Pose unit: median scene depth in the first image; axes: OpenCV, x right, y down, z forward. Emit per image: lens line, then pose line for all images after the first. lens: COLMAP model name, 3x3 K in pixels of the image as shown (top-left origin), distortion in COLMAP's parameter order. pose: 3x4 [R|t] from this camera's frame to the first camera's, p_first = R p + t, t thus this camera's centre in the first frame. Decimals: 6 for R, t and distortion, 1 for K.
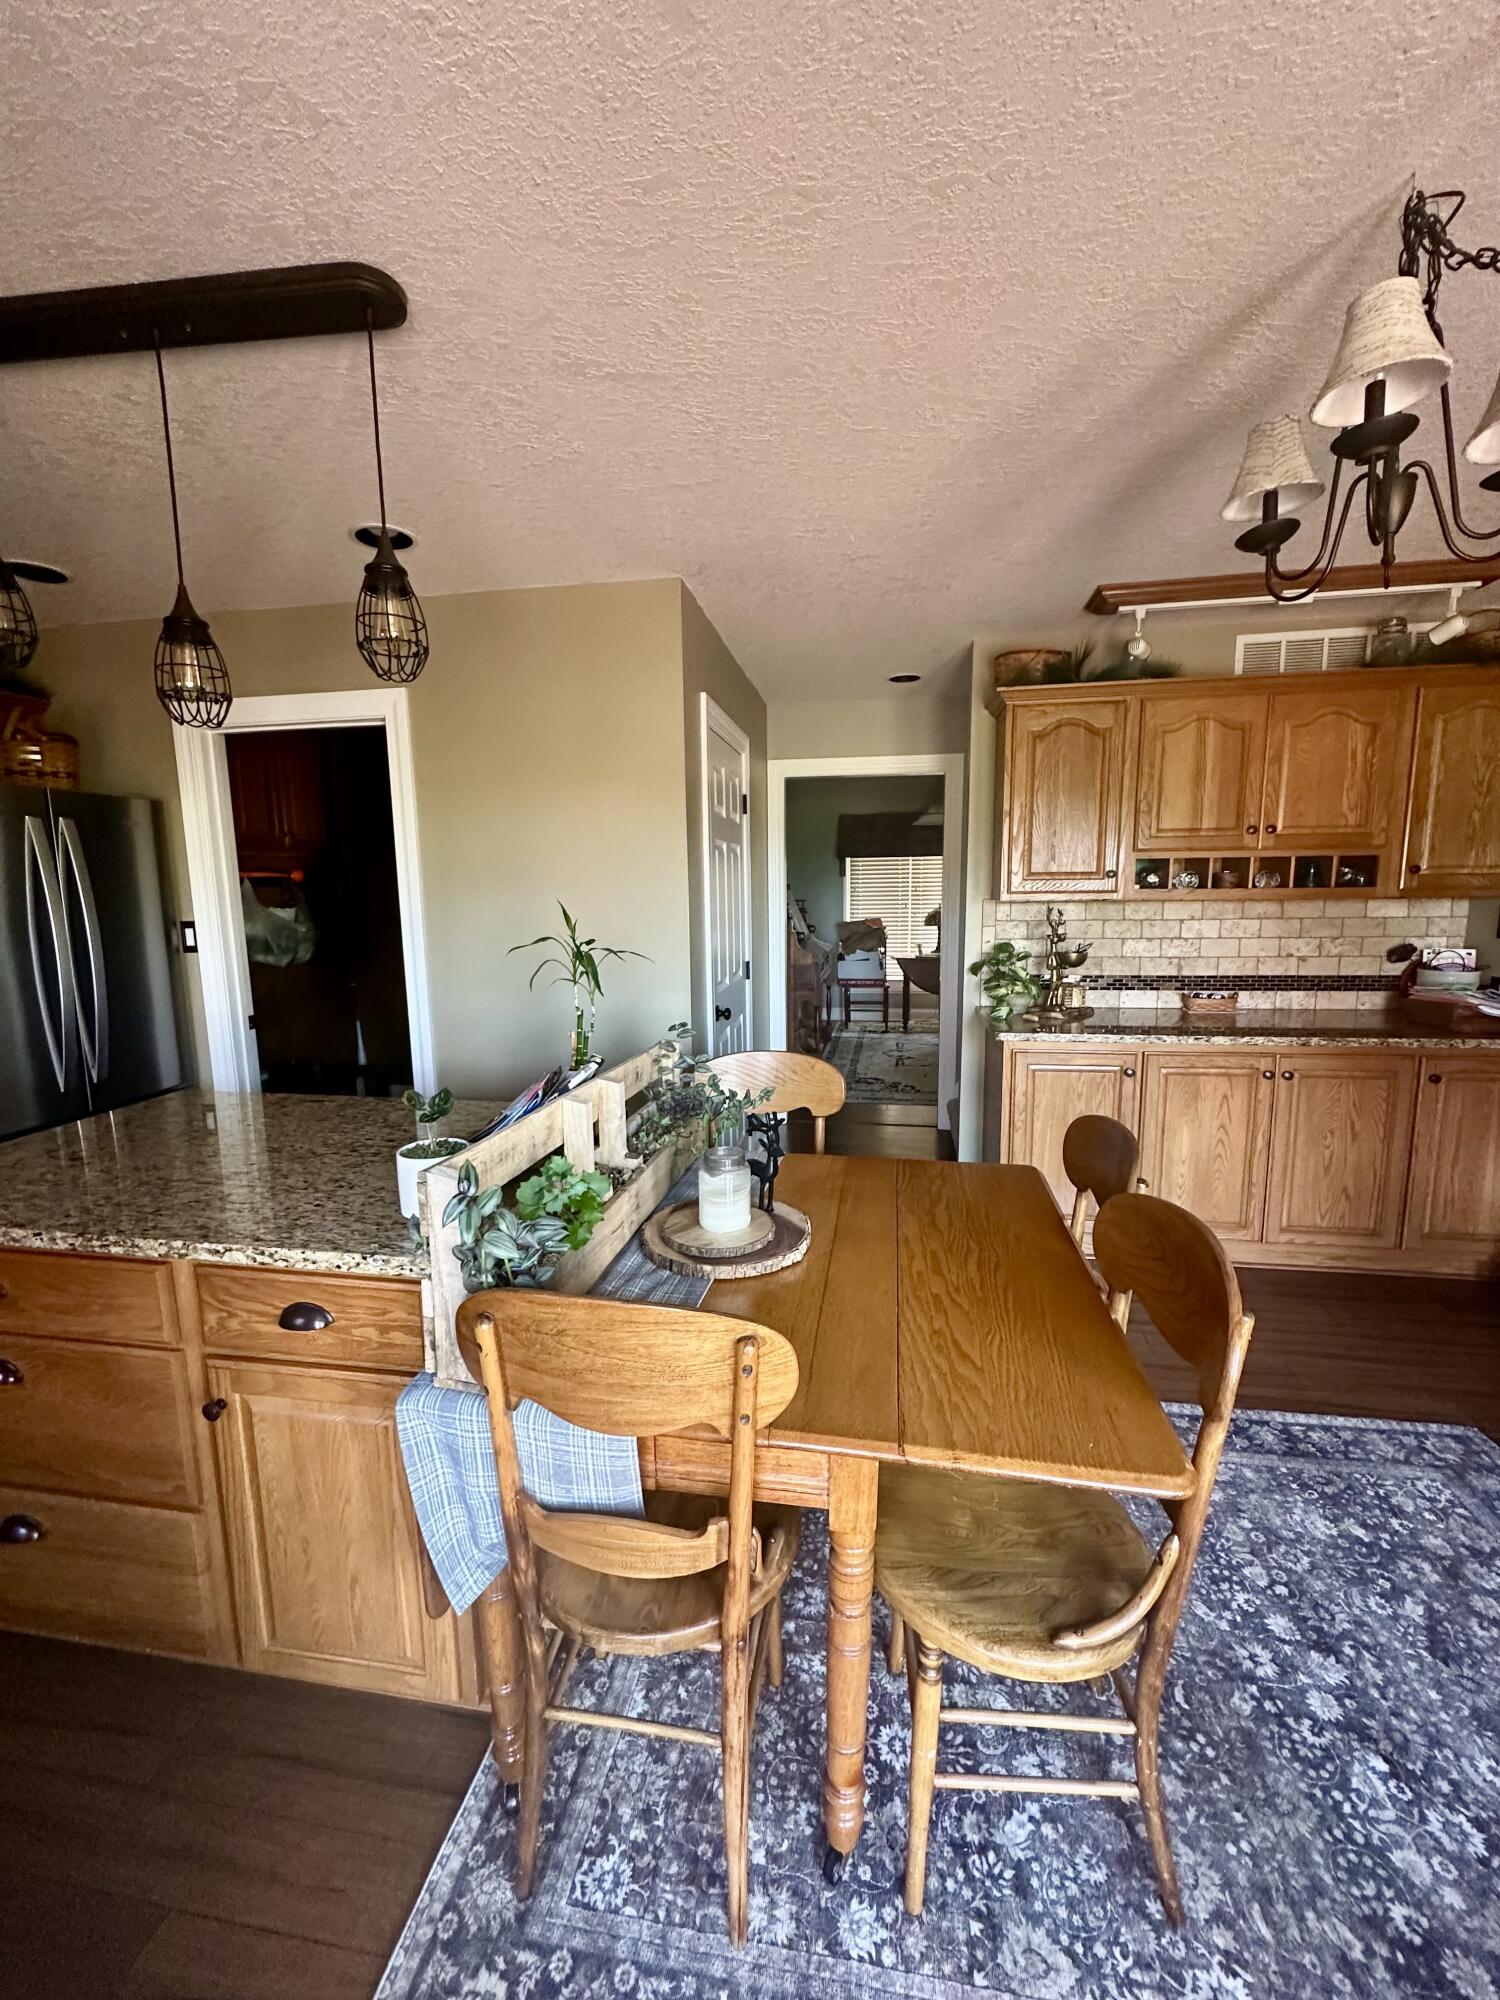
lens RADIAL K [[795.4, 0, 755.2], [0, 795.4, 990.1], [0, 0, 1]] dist [-0.000511, 0.000986]
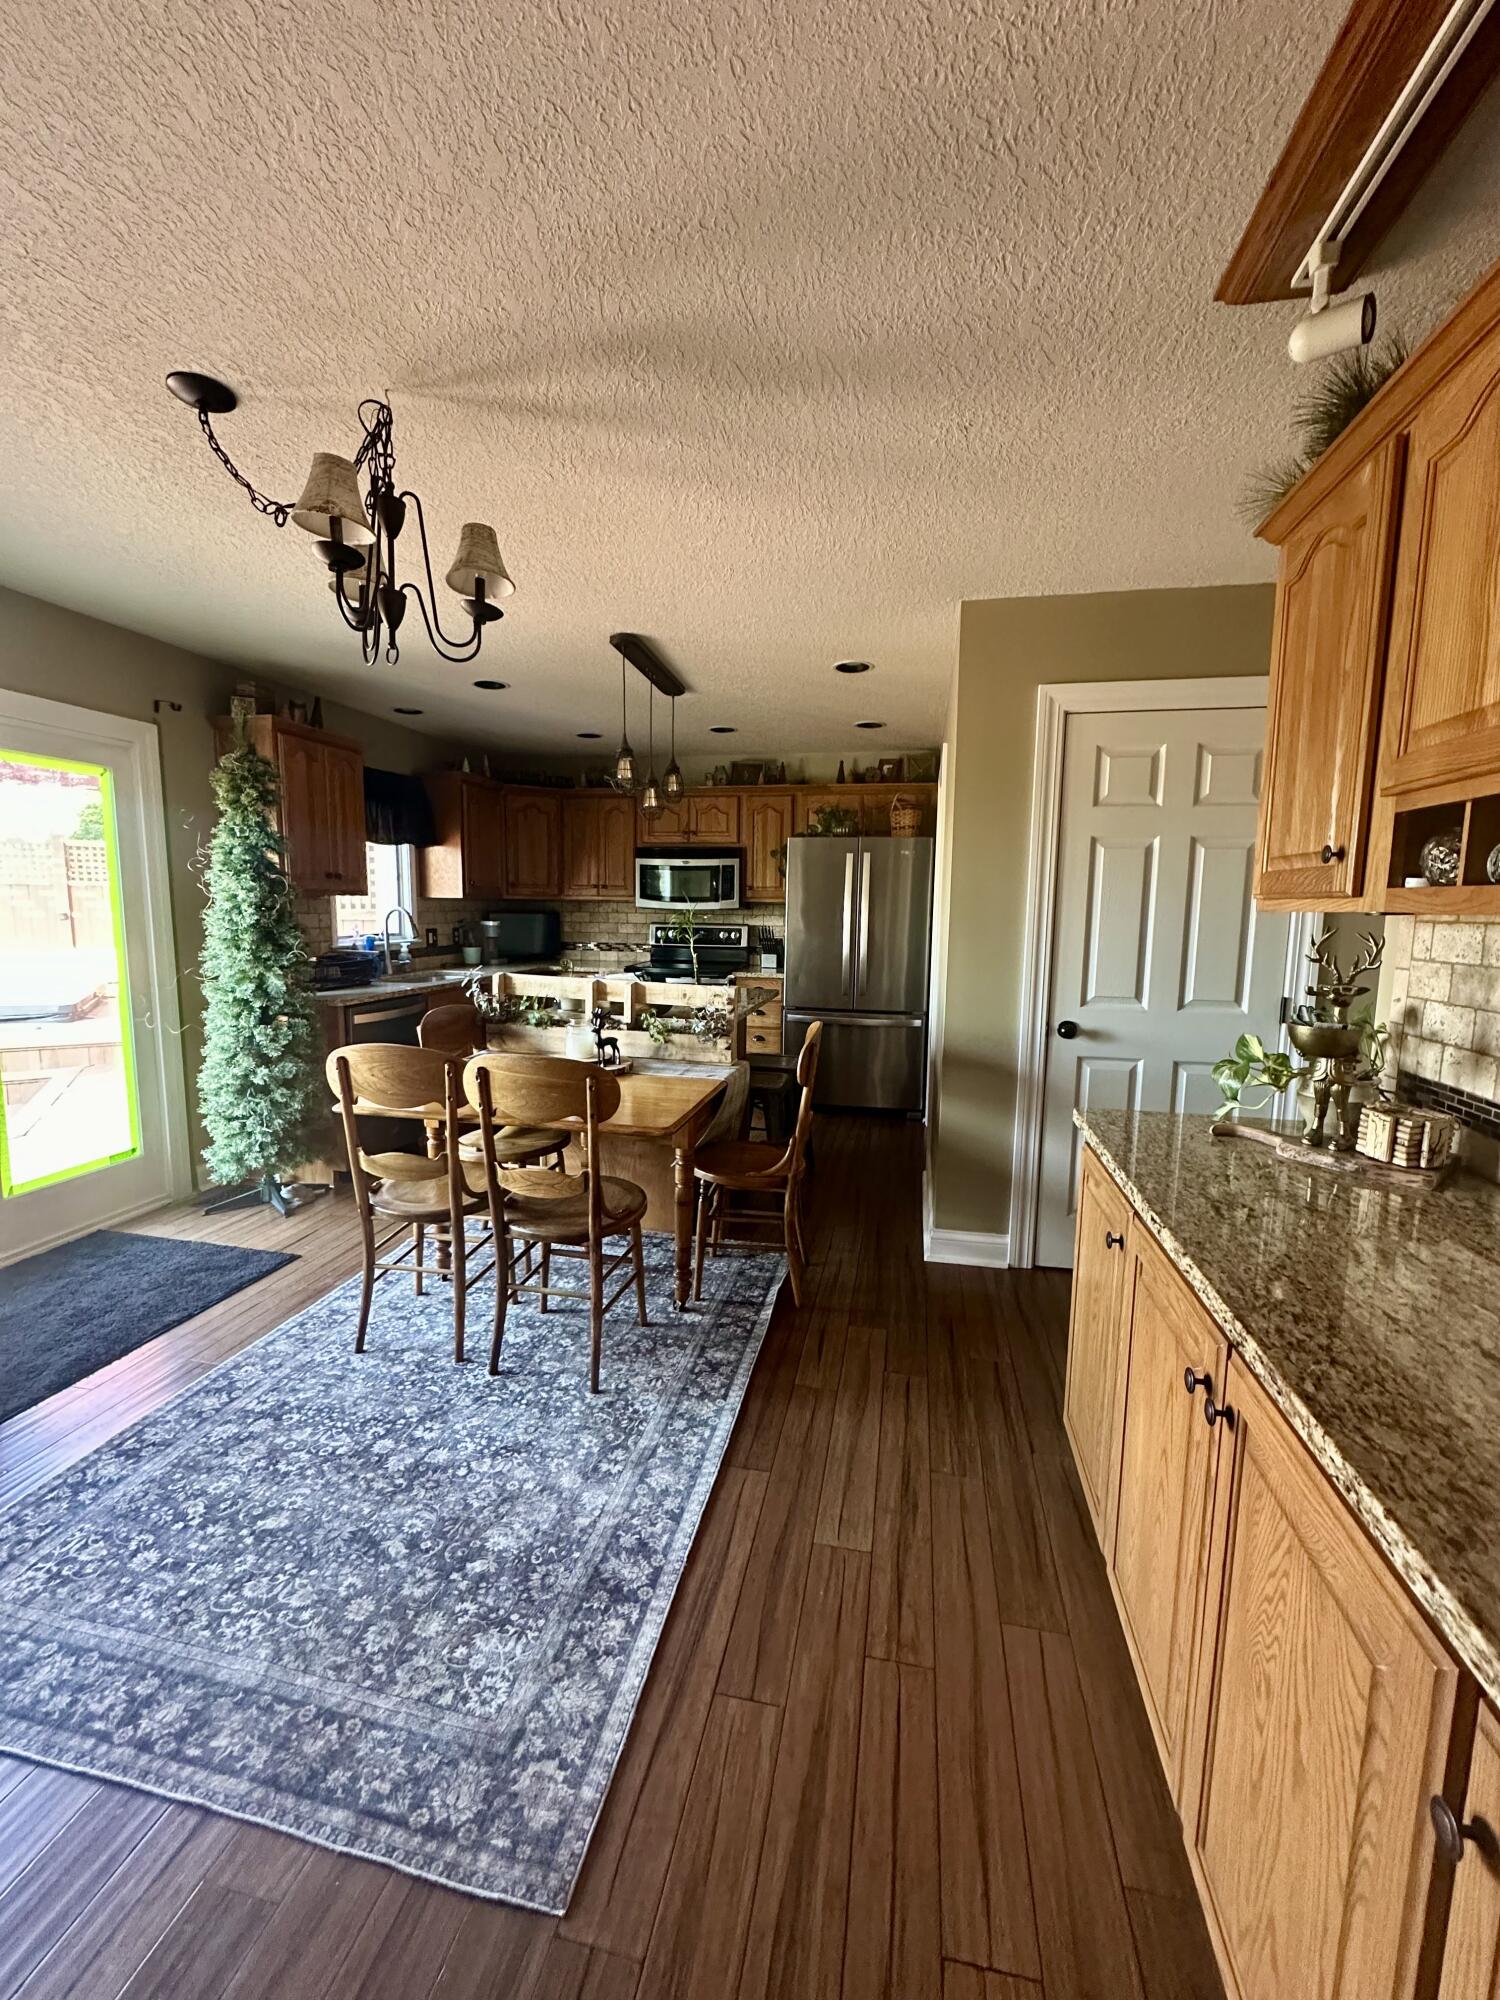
lens RADIAL K [[795.4, 0, 752.3], [0, 795.4, 1007.5], [0, 0, 1]] dist [-0.000511, 0.000986]
pose [[-0.040012, 0.136980, -0.989765, 1.728414], [-0.145921, 0.979138, 0.141408, -0.142061], [0.988487, 0.150086, -0.019189, 1.359000]]
